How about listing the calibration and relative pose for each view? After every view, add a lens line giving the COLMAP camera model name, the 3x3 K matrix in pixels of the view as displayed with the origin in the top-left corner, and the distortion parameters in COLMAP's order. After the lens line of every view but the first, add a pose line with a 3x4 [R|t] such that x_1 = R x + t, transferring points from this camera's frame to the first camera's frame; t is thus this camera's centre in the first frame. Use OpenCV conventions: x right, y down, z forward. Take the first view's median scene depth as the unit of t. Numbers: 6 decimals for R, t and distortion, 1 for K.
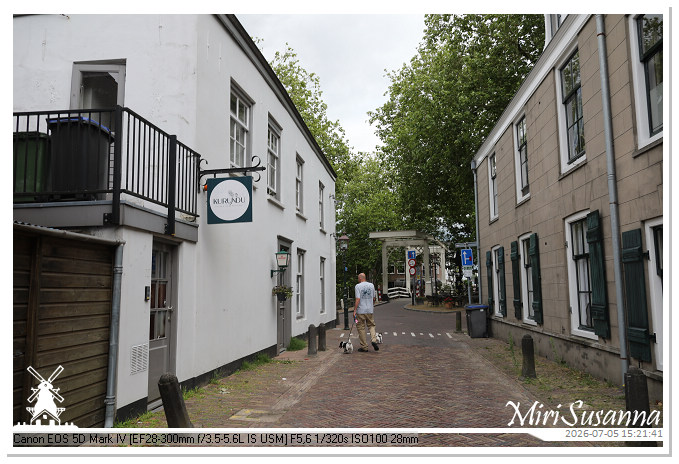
lens RADIAL K [[535.2, 0, 339.5], [0, 535.2, 232.0], [0, 0, 1]] dist [-0.000554, -0.000831]
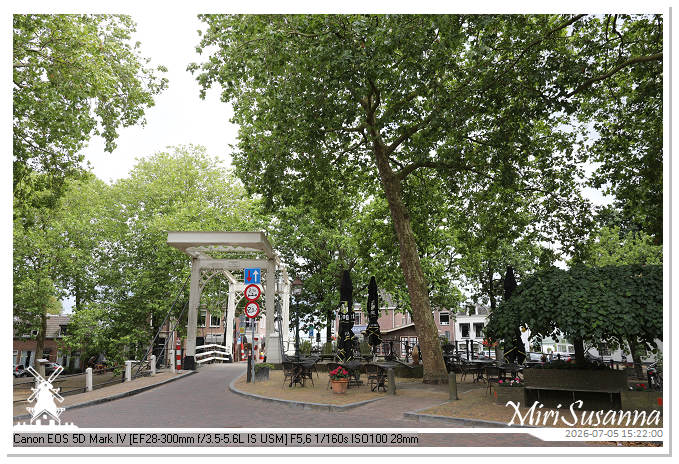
lens RADIAL K [[535.2, 0, 339.5], [0, 535.2, 232.0], [0, 0, 1]] dist [-0.000554, -0.000831]
pose [[0.939220, 0.088953, 0.331592, 0.032875], [-0.052844, 0.991798, -0.116380, 0.040962], [-0.339225, 0.091783, 0.936217, 0.381346]]
